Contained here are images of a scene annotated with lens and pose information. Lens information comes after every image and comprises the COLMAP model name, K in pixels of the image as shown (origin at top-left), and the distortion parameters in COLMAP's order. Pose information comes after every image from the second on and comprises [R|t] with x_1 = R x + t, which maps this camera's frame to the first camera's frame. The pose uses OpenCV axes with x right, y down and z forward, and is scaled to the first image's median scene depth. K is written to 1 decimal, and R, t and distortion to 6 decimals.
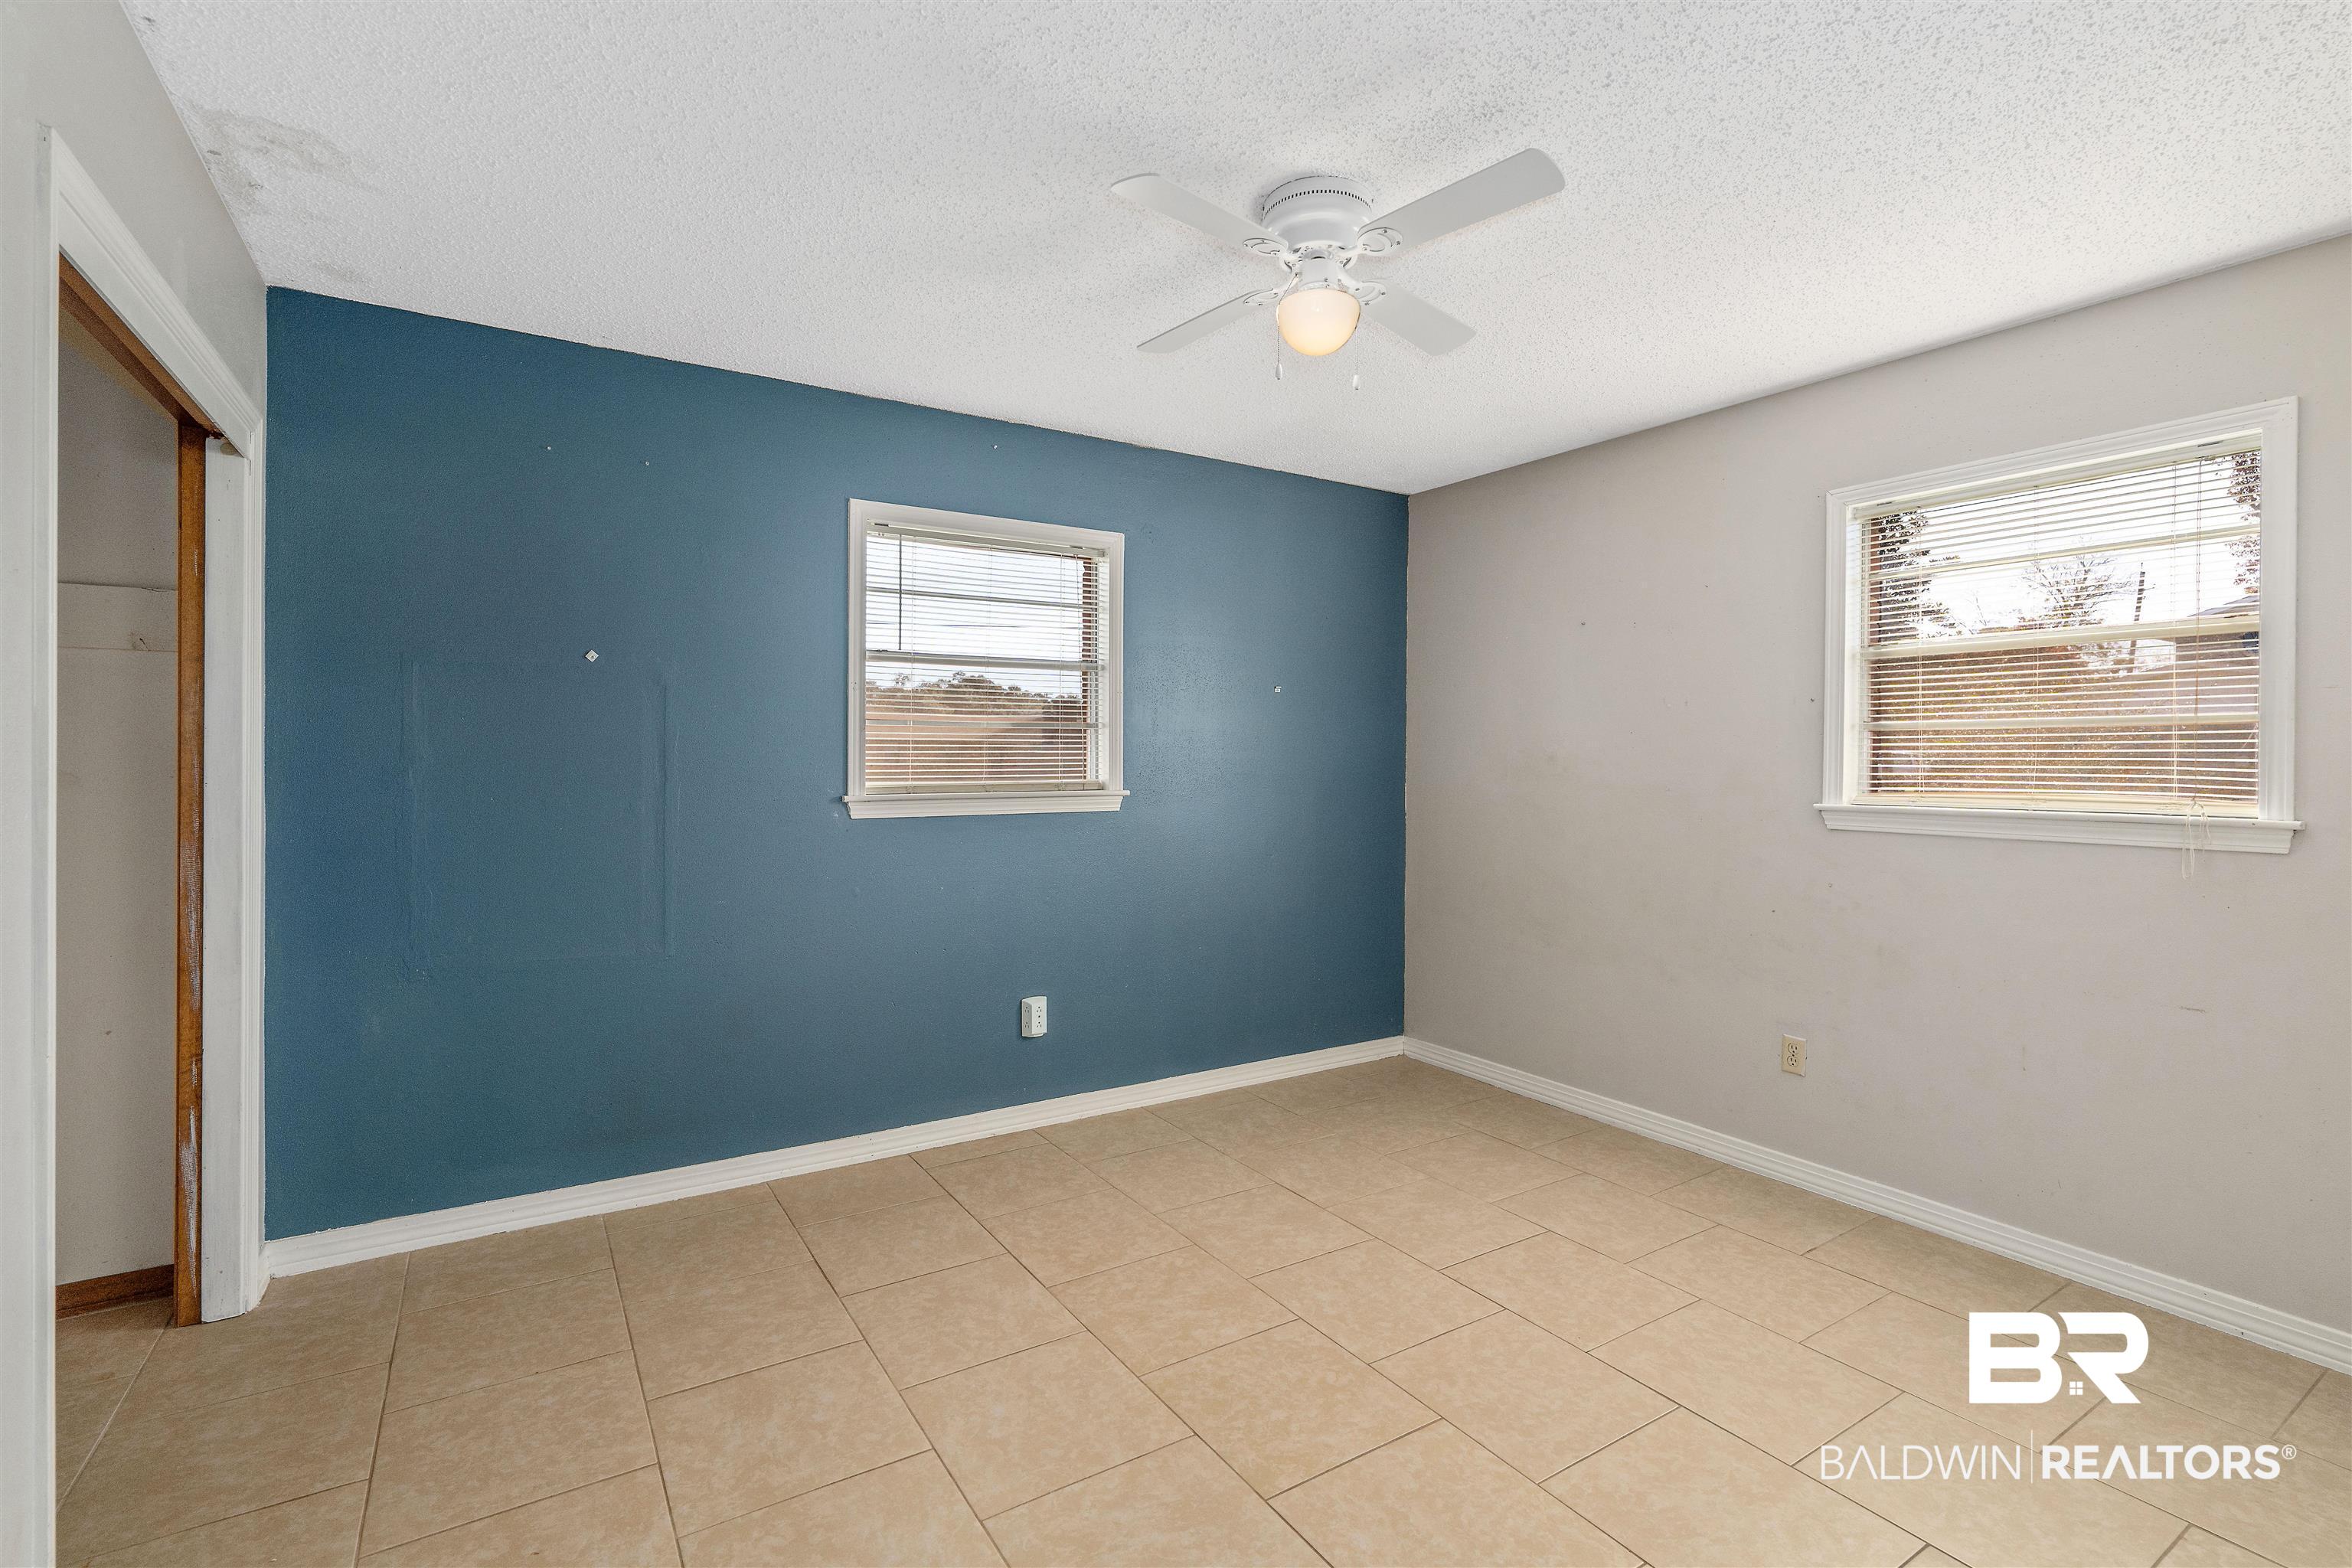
lens RADIAL K [[1071.2, 0, 1178.2], [0, 1071.2, 761.1], [0, 0, 1]] dist [0.000236, 0.001389]
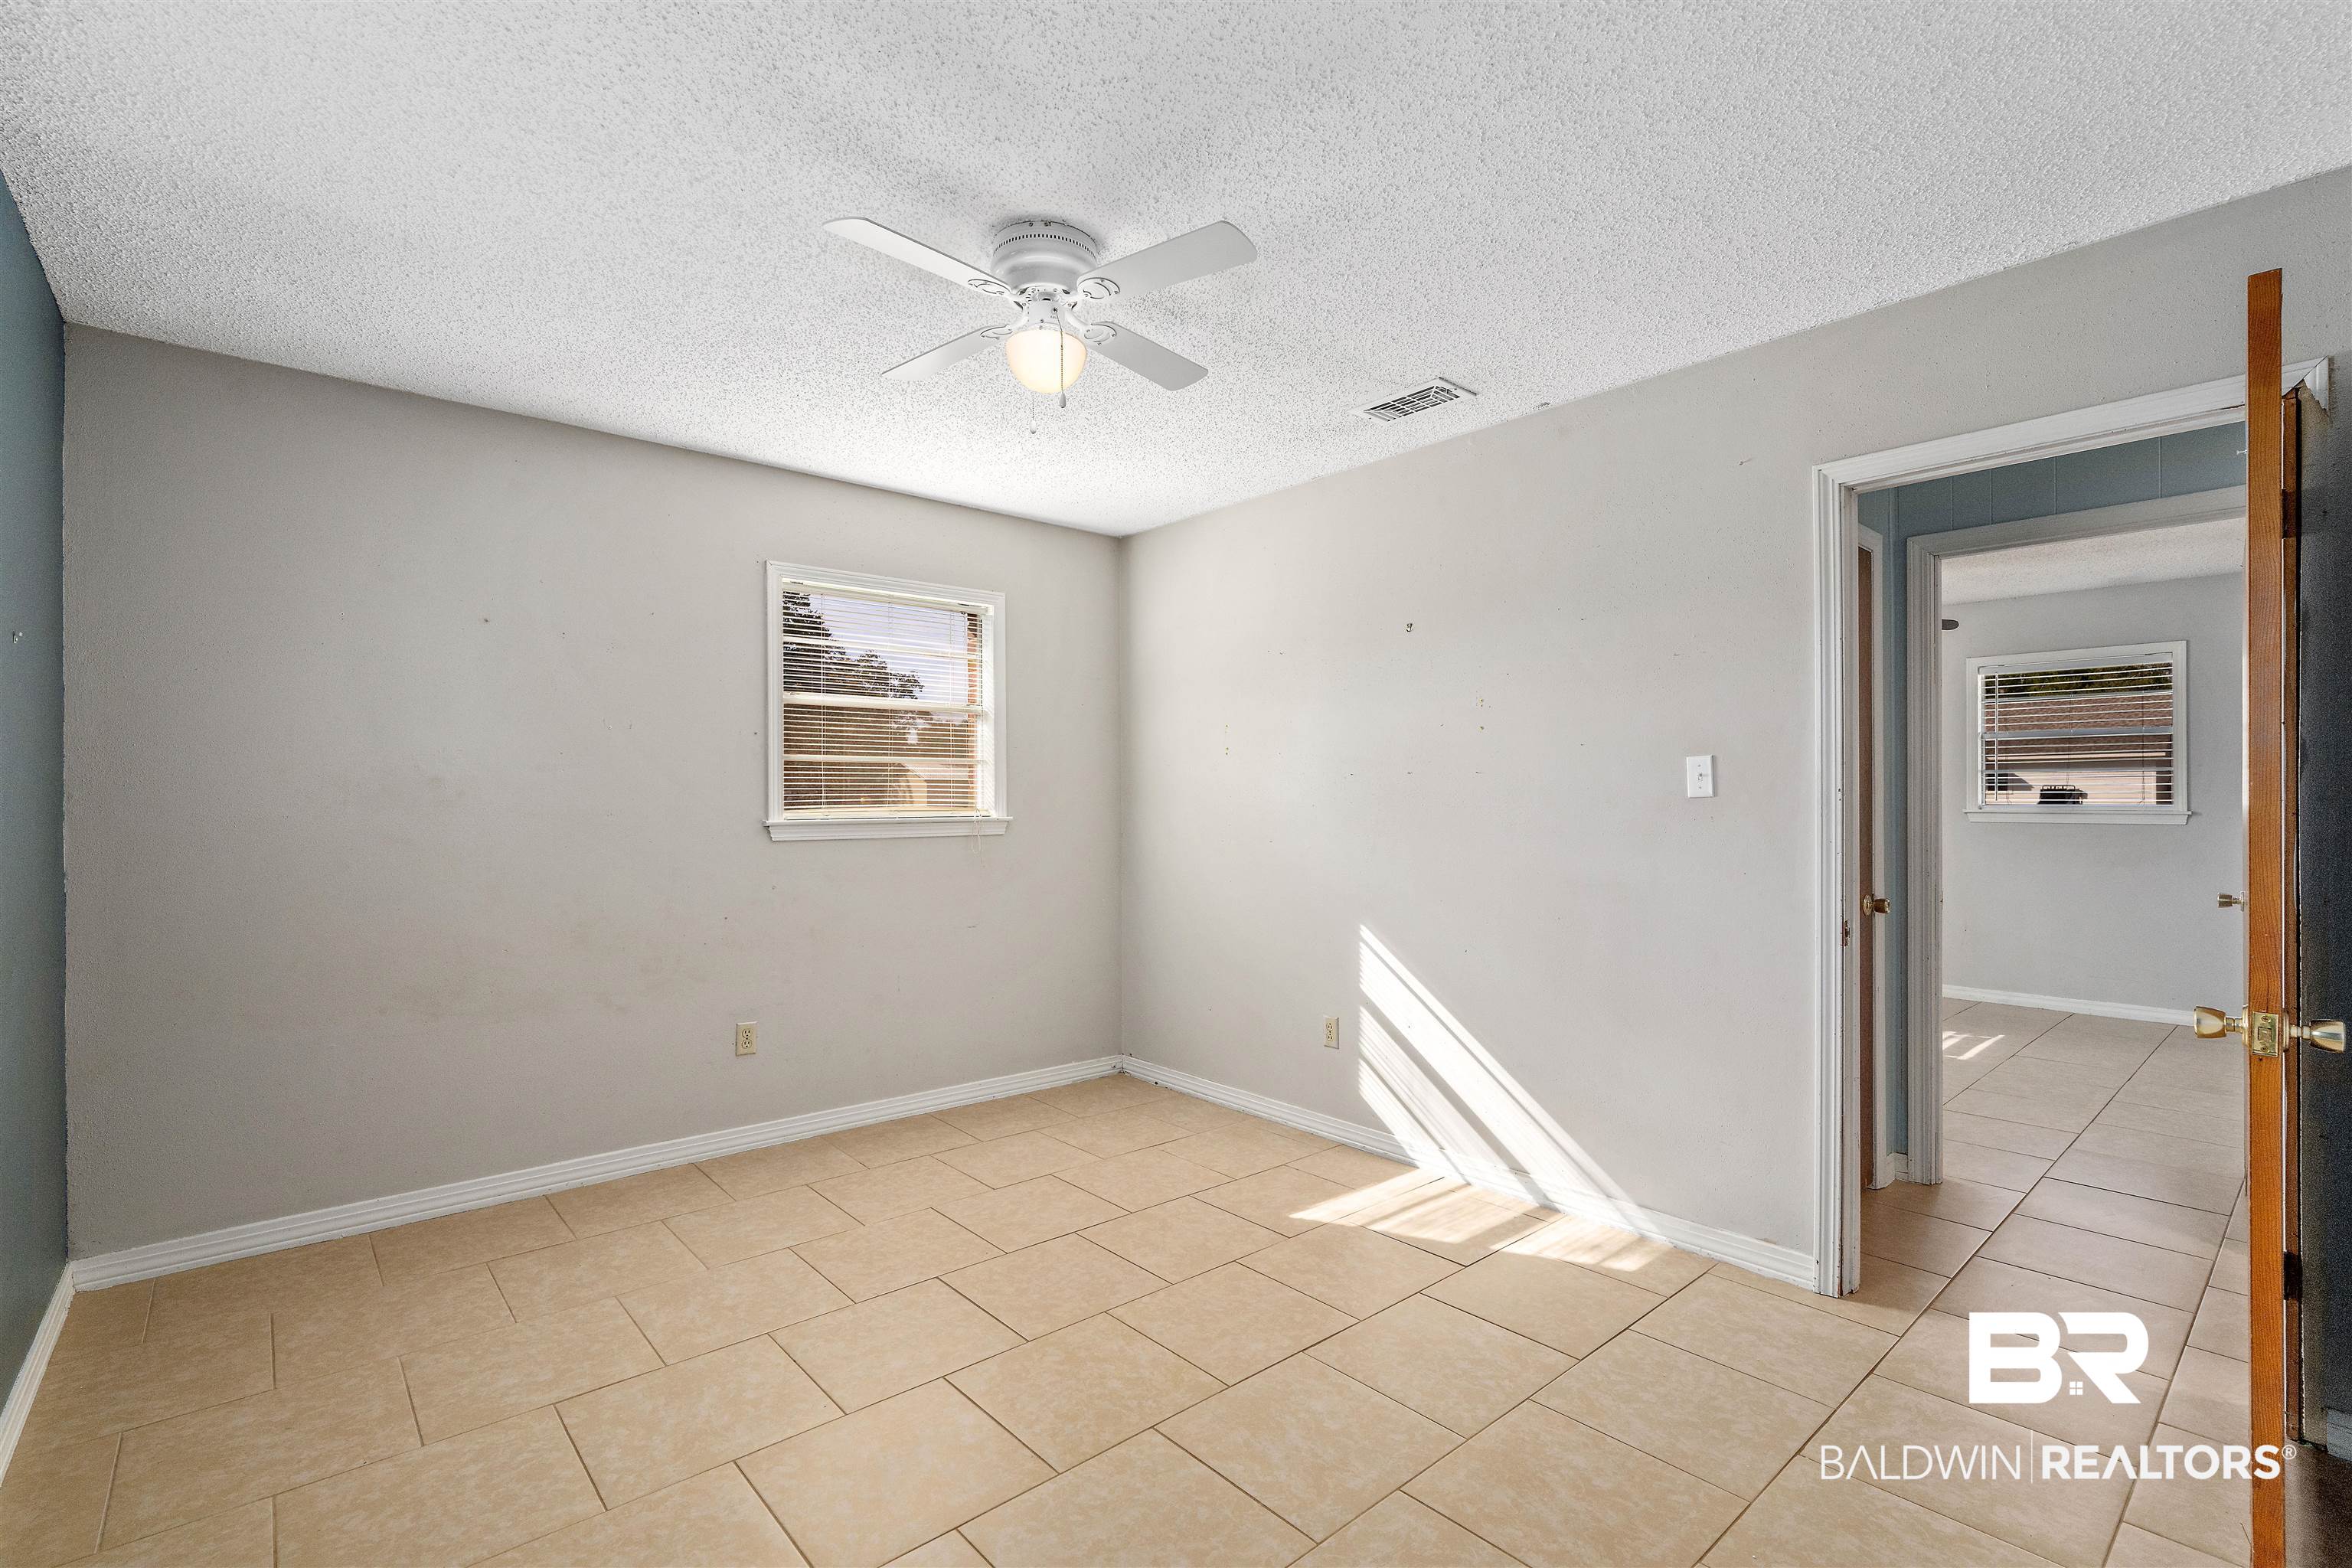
lens RADIAL K [[1071.2, 0, 1173.7], [0, 1071.2, 799.8], [0, 0, 1]] dist [0.000236, 0.001389]
pose [[-0.152708, -0.009438, 0.988226, -0.673443], [0.000337, 0.999954, 0.009602, 0.005150], [-0.988271, 0.001799, -0.152698, 0.757438]]
